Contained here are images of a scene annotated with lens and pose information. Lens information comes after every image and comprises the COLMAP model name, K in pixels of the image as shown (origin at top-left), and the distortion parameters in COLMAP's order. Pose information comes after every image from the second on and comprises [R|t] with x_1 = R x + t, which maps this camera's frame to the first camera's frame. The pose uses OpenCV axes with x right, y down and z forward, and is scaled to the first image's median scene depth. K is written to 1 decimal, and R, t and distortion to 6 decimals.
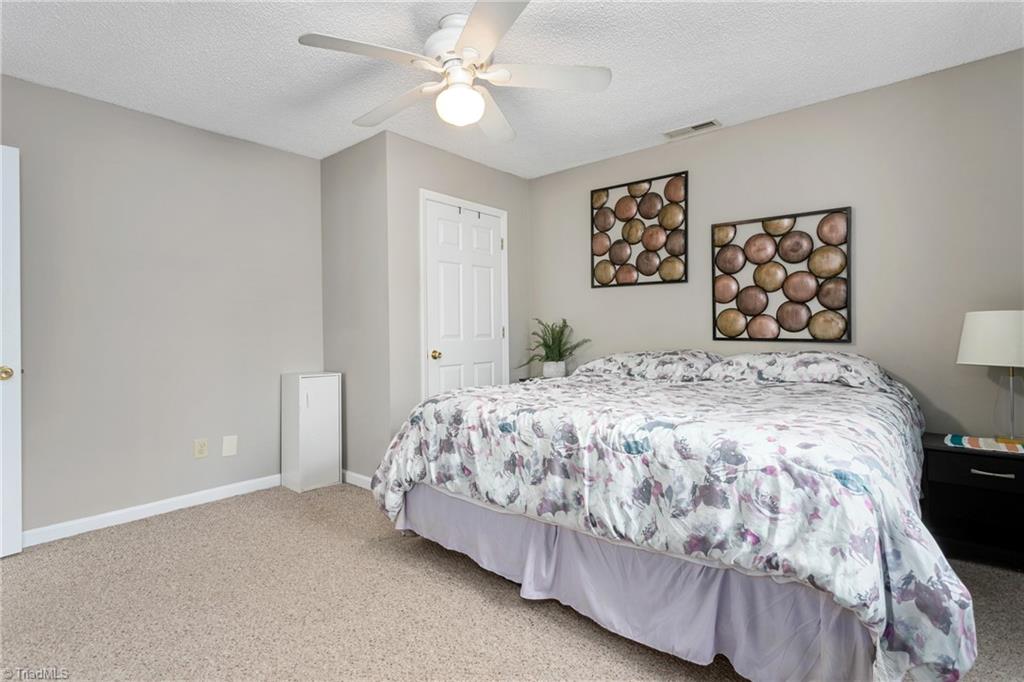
lens RADIAL K [[492.2, 0, 513.1], [0, 492.2, 331.5], [0, 0, 1]] dist [-0.004226, 0.002451]
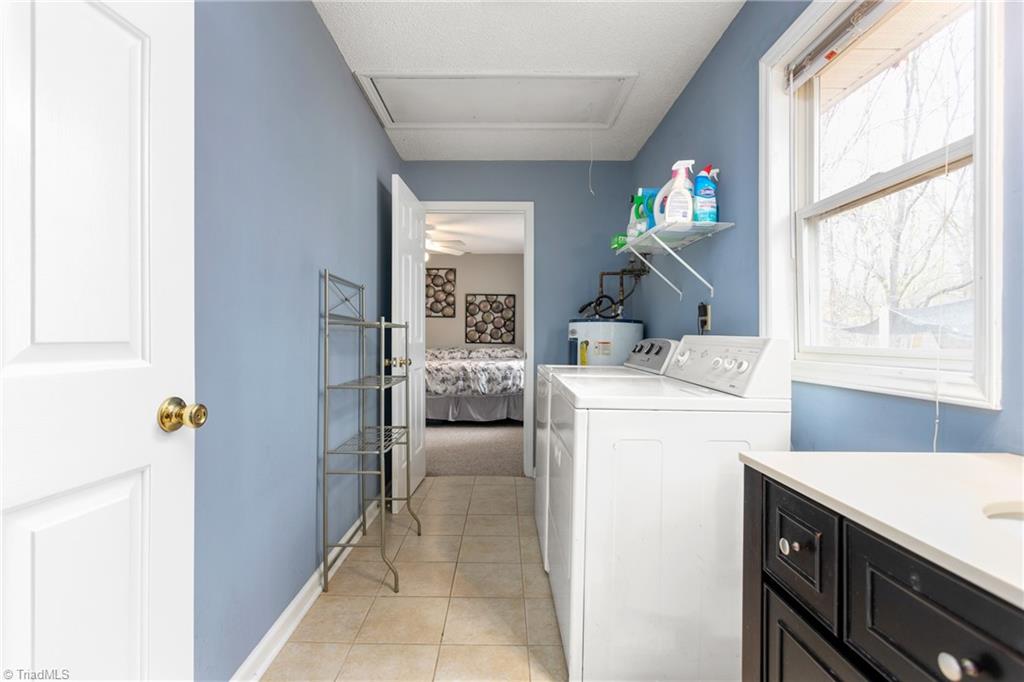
lens RADIAL K [[492.2, 0, 505.3], [0, 492.2, 334.9], [0, 0, 1]] dist [-0.004226, 0.002451]
pose [[0.763603, 0.018849, 0.645411, -1.056436], [-0.009473, 0.999793, -0.017990, 0.021288], [-0.645616, 0.007623, 0.763624, -0.999363]]
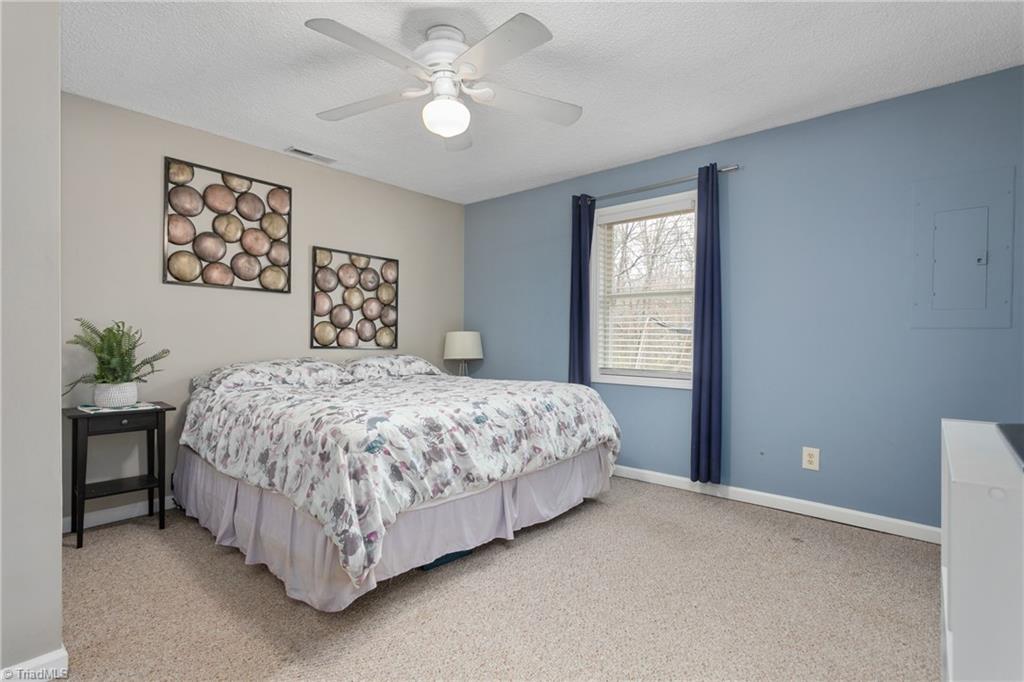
lens RADIAL K [[492.2, 0, 503.6], [0, 492.2, 343.5], [0, 0, 1]] dist [-0.004226, 0.002451]
pose [[0.024644, 0.003255, 0.999691, -0.775692], [-0.001752, 0.999993, -0.003212, 0.009471], [-0.999695, -0.001672, 0.024649, 0.588909]]
